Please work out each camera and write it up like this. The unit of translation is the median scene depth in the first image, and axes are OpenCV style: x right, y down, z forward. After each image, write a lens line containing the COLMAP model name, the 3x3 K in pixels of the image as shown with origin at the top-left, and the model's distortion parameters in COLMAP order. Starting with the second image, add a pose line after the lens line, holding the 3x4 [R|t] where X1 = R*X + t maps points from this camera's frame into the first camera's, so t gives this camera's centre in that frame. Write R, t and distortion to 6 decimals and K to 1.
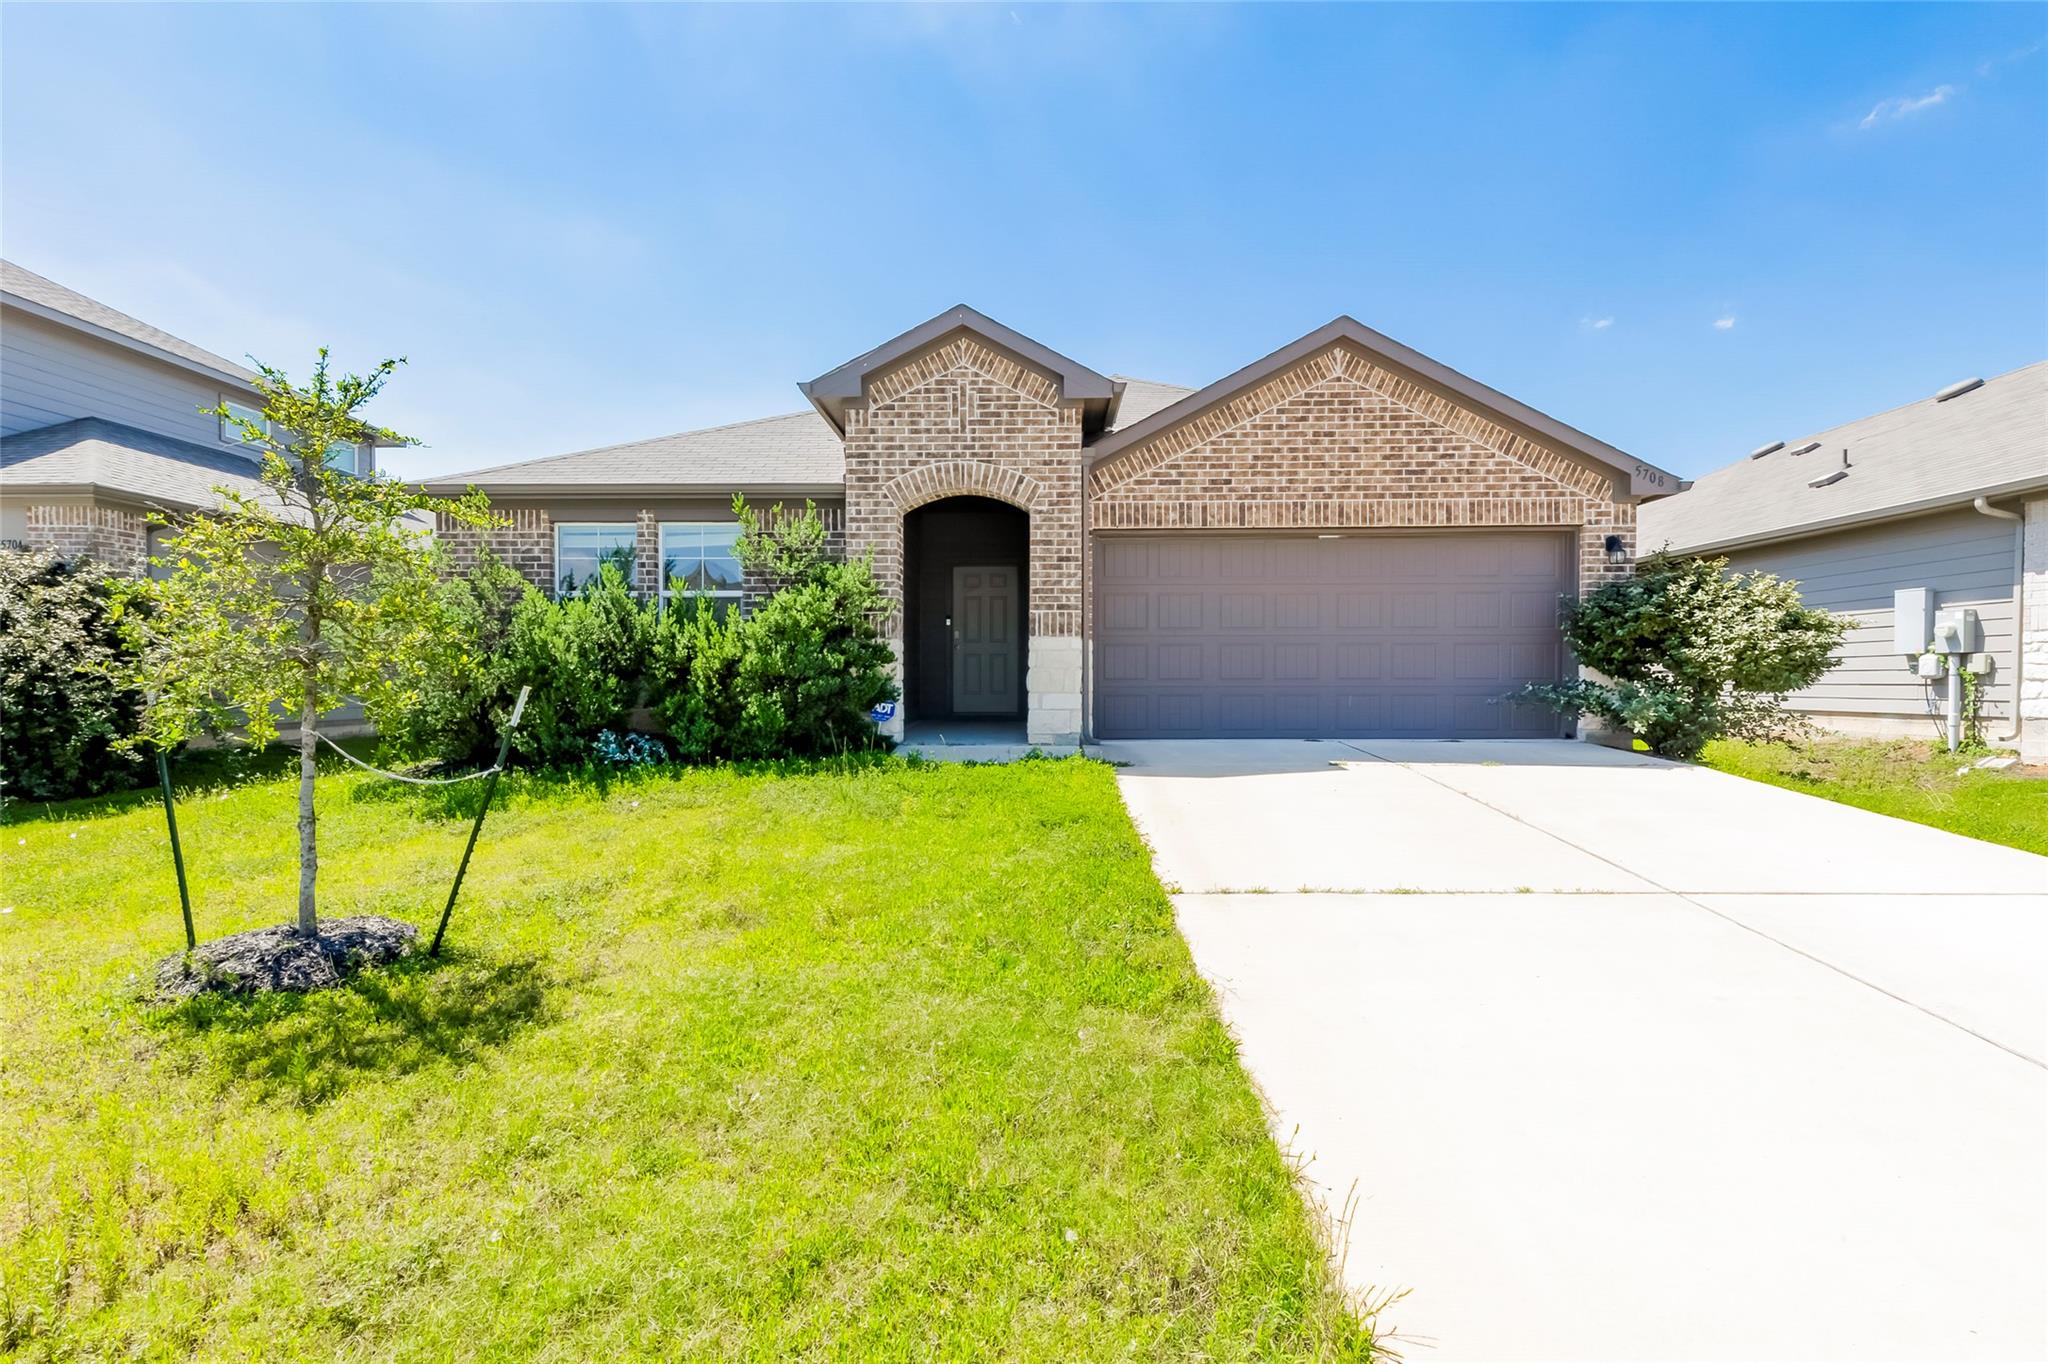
lens RADIAL K [[927.4, 0, 1025.2], [0, 927.4, 687.1], [0, 0, 1]] dist [0.002710, 0.000123]
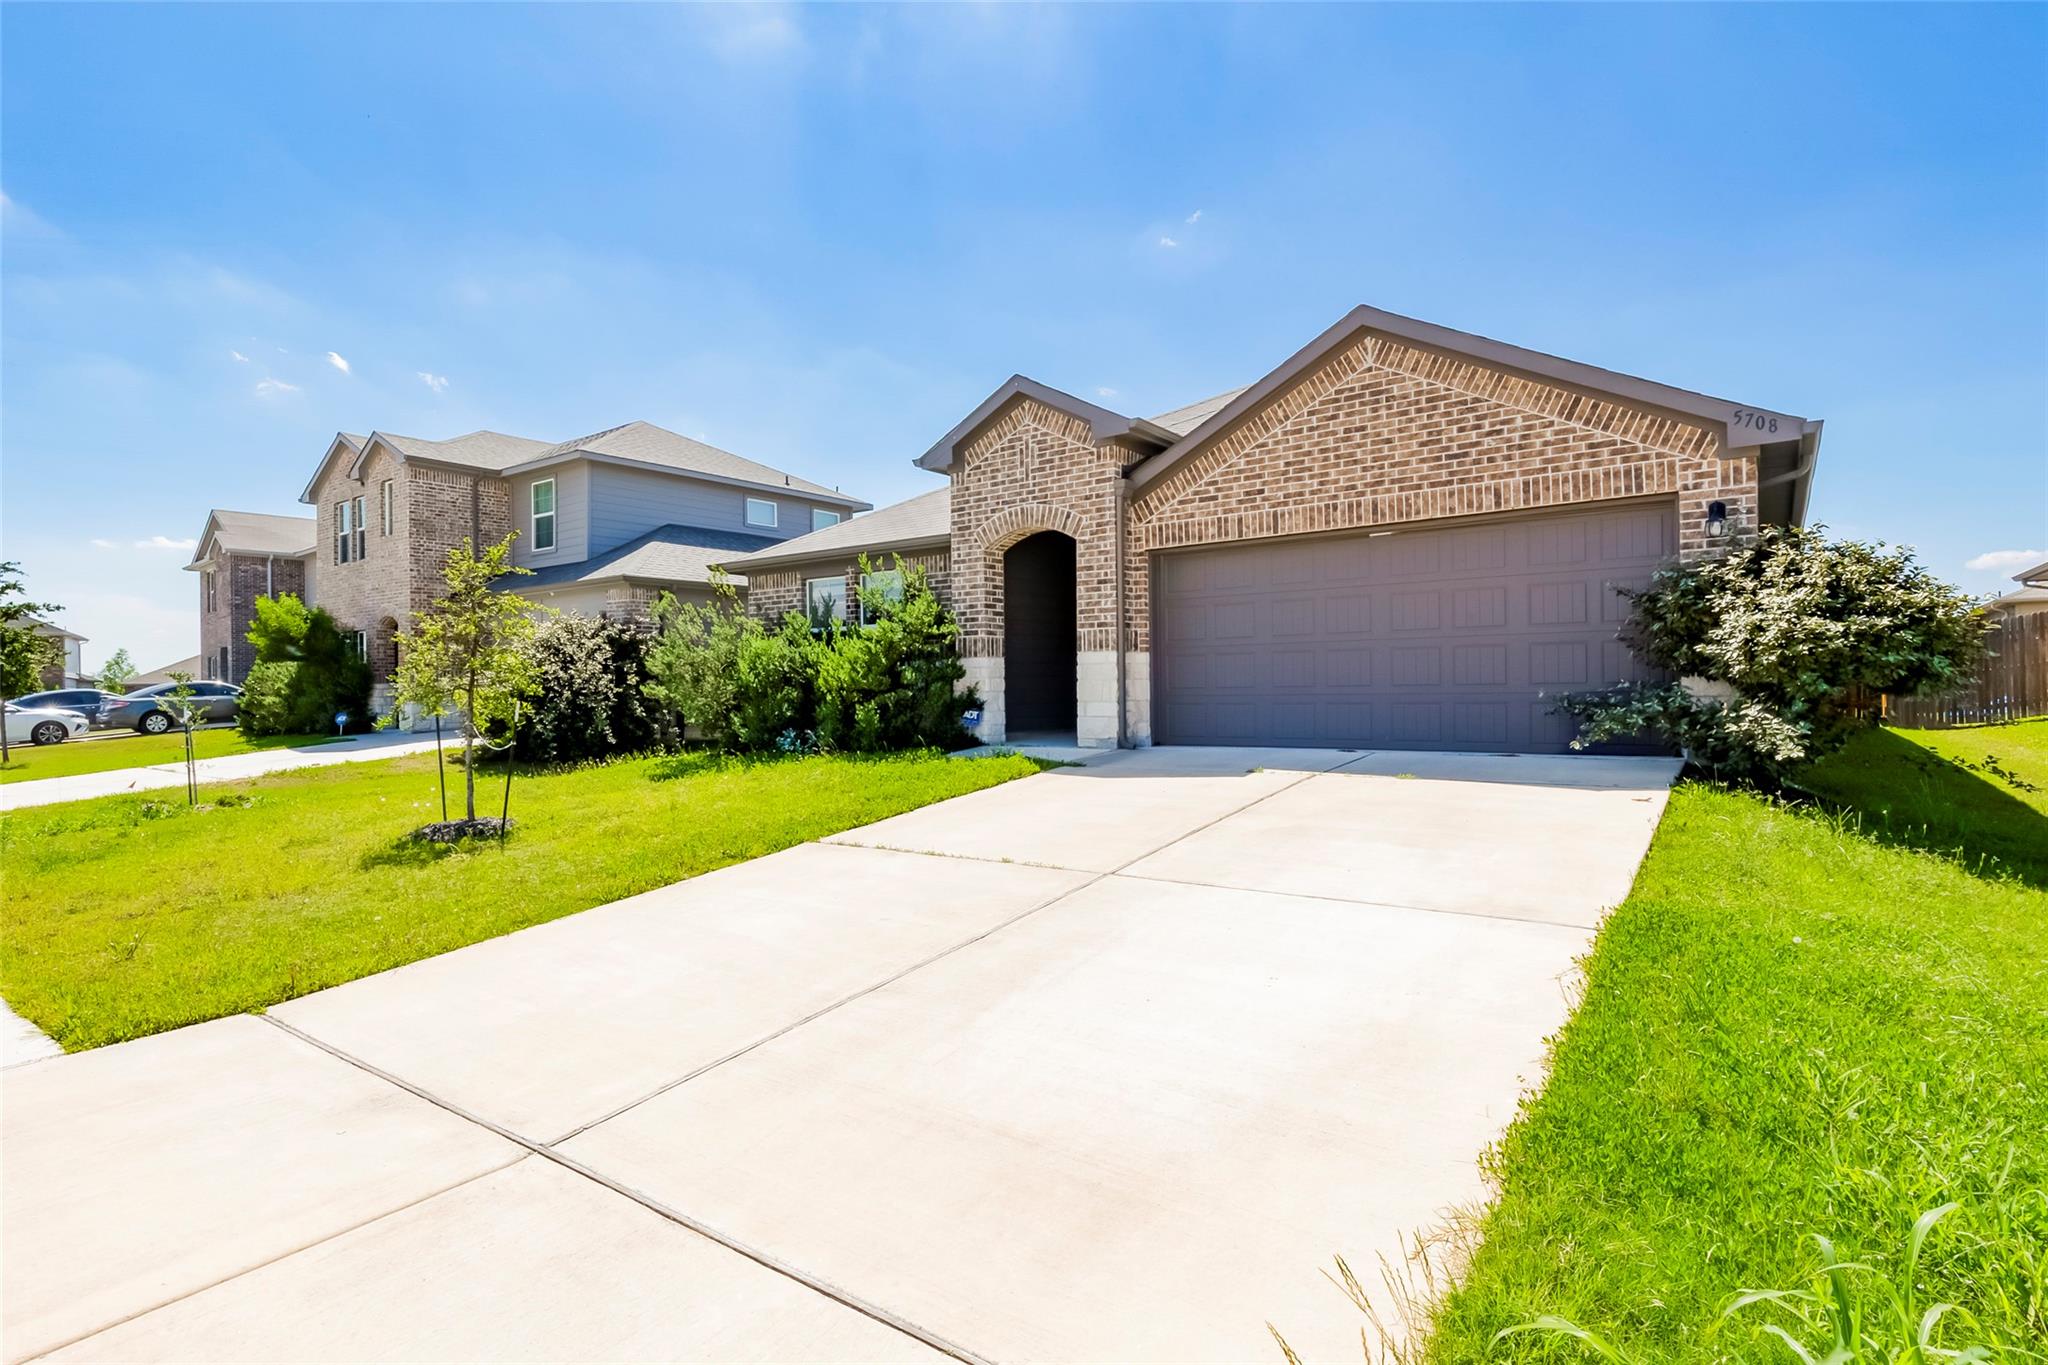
lens RADIAL K [[1027.4, 0, 1024.0], [0, 1027.4, 682.5], [0, 0, 1]] dist [-0.001912, -0.000524]
pose [[0.812633, -0.013732, -0.582615, 0.660899], [0.007854, 0.999890, -0.012613, -0.002038], [0.582723, 0.005674, 0.812651, -0.055314]]
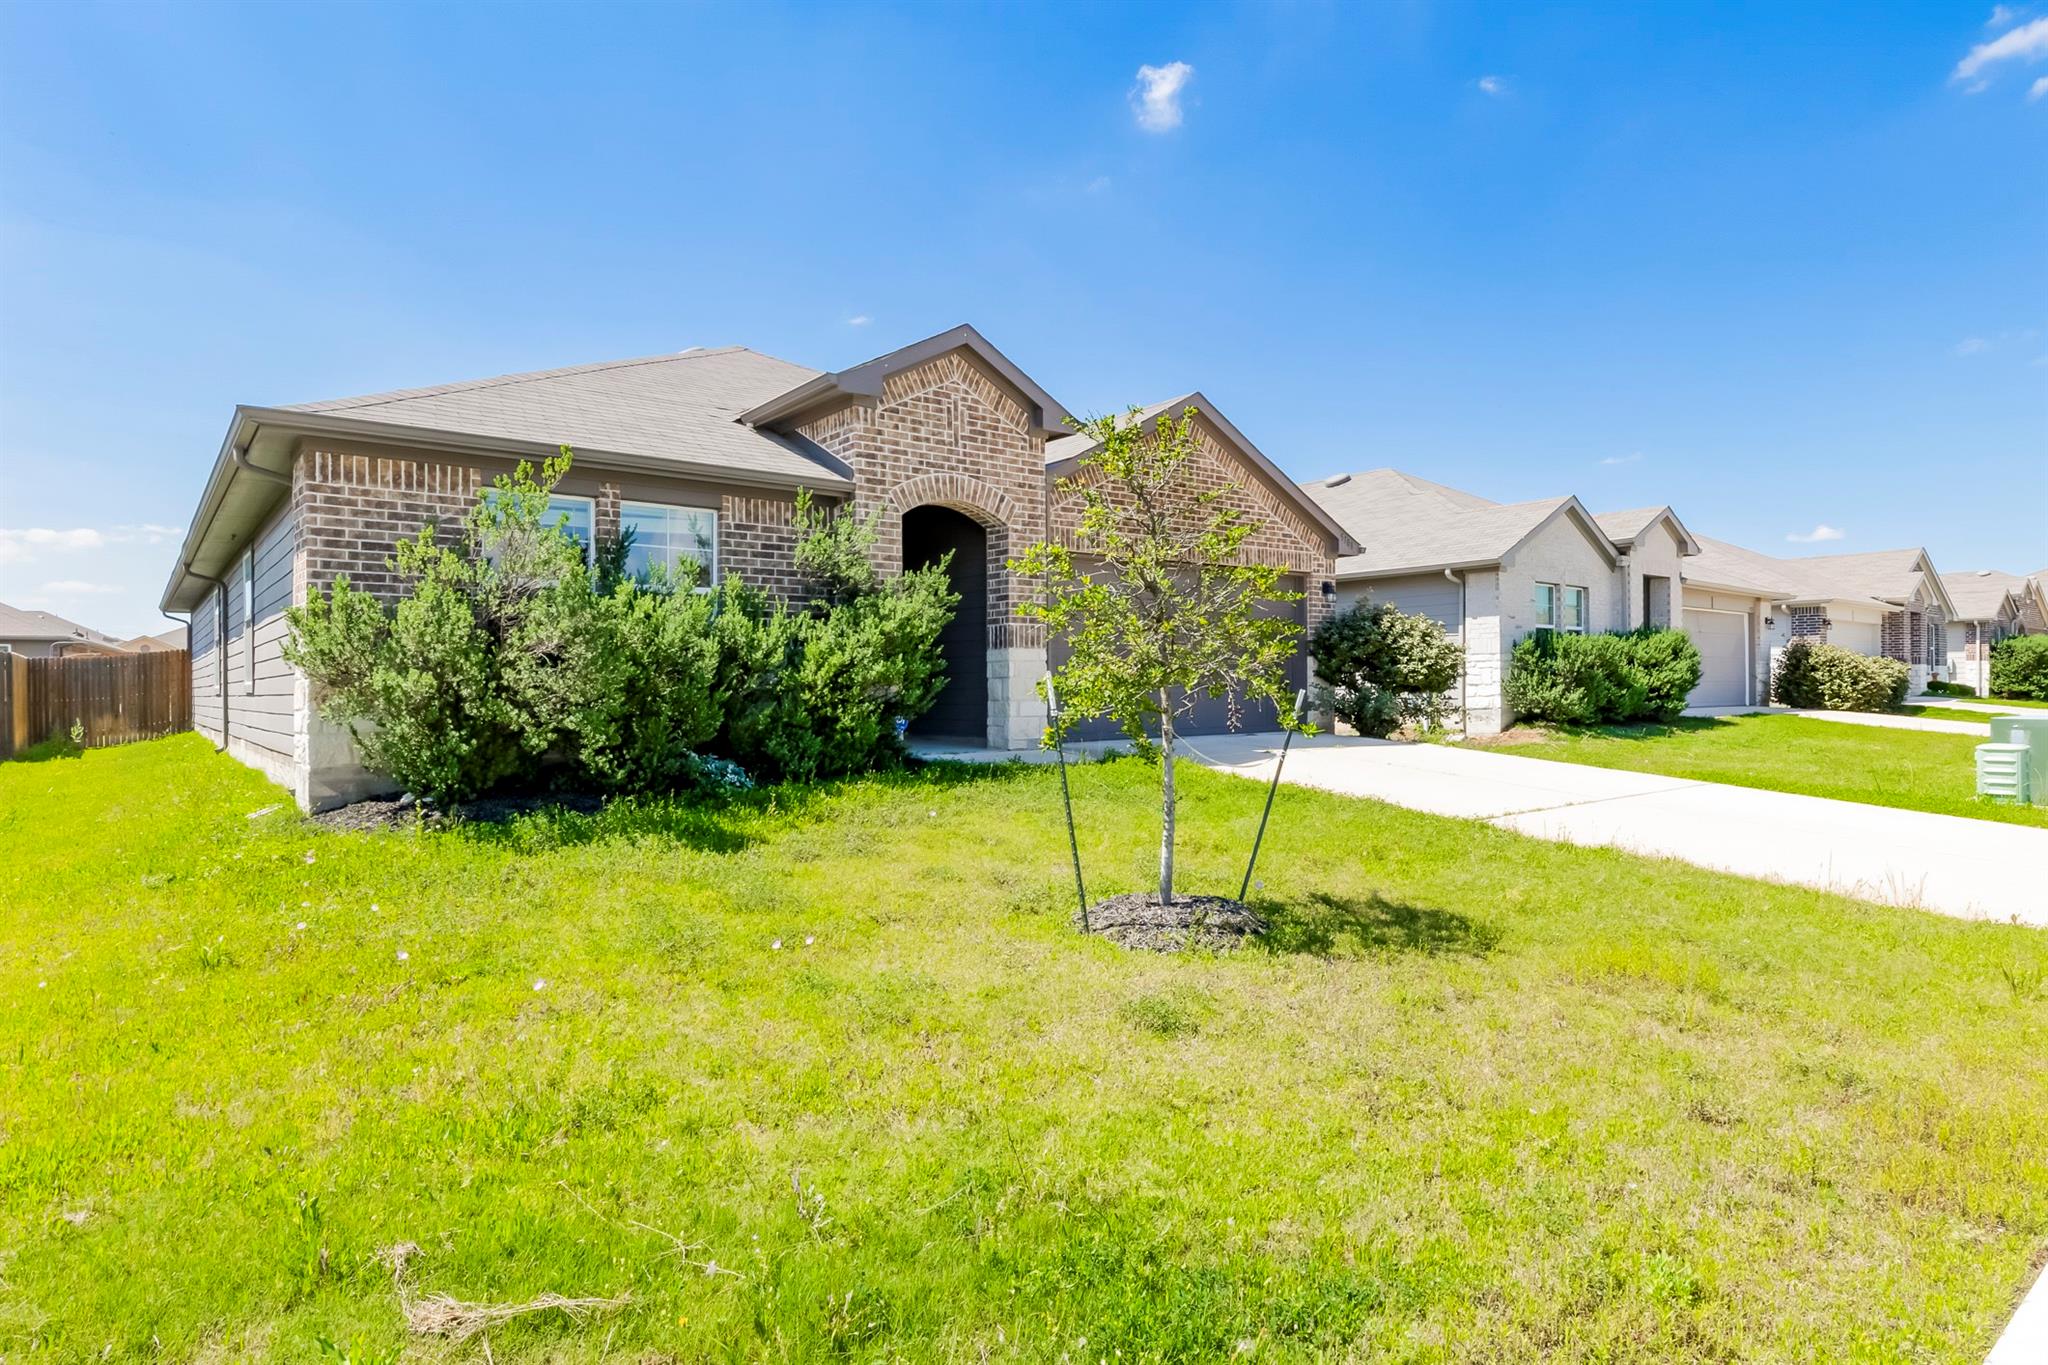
lens RADIAL K [[1104.6, 0, 1024.0], [0, 1104.6, 682.5], [0, 0, 1]] dist [0.003987, 0.000163]
pose [[0.774258, -0.001922, 0.632868, -0.752172], [0.012978, 0.999833, -0.012840, 0.001457], [-0.632737, 0.018155, 0.774154, 0.017497]]
